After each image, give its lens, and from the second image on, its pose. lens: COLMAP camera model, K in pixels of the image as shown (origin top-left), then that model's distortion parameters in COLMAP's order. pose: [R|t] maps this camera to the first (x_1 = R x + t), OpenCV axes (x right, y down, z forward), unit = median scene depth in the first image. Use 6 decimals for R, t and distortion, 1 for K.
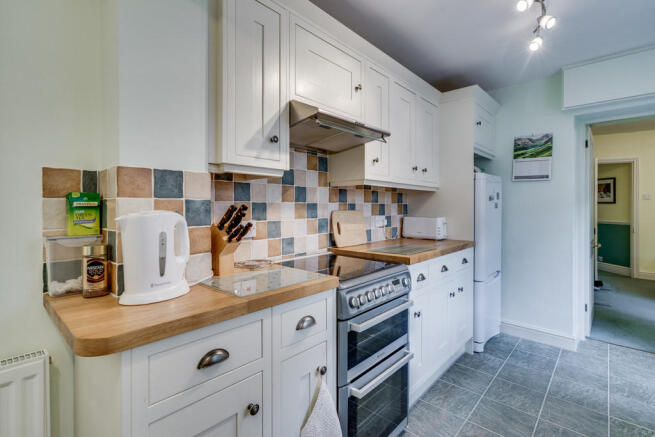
lens RADIAL K [[300.6, 0, 336.5], [0, 300.6, 203.6], [0, 0, 1]] dist [-0.004422, 0.002002]
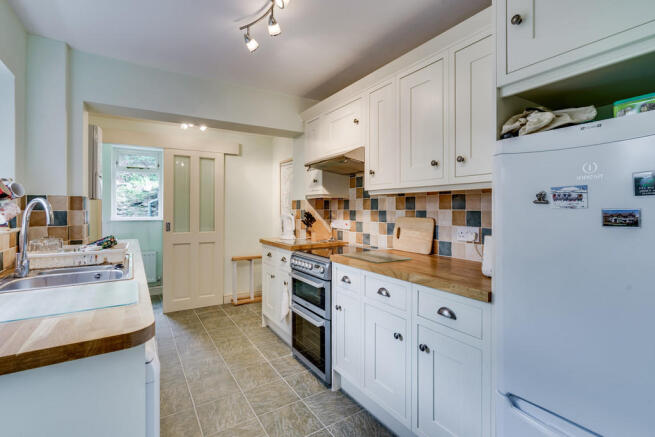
lens RADIAL K [[300.6, 0, 338.7], [0, 300.6, 208.9], [0, 0, 1]] dist [-0.004422, 0.002002]
pose [[-0.221890, -0.009270, -0.975028, 1.248061], [-0.001516, 0.999957, -0.009162, 0.004284], [0.975071, -0.000555, -0.221894, 1.125276]]
